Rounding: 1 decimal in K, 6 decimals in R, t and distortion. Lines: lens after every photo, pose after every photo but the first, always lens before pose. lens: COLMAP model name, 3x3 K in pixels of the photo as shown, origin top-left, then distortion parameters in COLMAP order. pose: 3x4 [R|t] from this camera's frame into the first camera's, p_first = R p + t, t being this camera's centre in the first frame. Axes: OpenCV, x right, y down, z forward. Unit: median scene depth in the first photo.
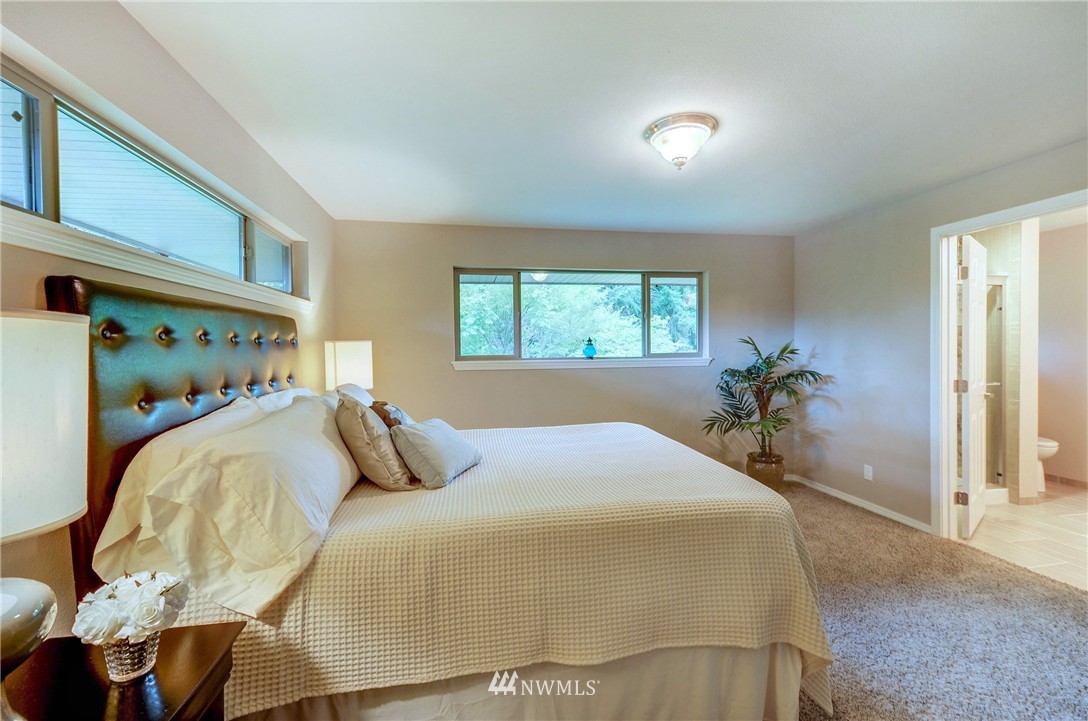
lens RADIAL K [[460.8, 0, 545.2], [0, 460.8, 350.5], [0, 0, 1]] dist [0.000986, 0.000054]
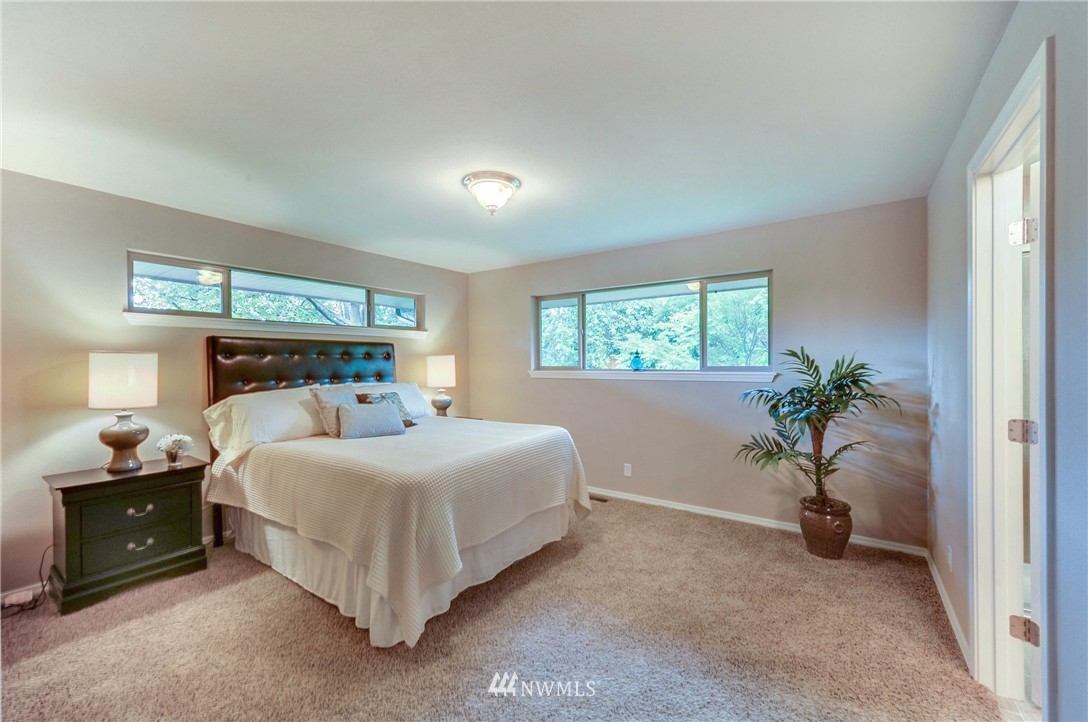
lens RADIAL K [[447.5, 0, 534.8], [0, 447.5, 357.8], [0, 0, 1]] dist [0.006637, -0.000090]
pose [[0.696852, -0.002981, -0.717209, 0.682209], [-0.002760, 0.999973, -0.006838, -0.004230], [0.717210, 0.006745, 0.696825, 0.141837]]
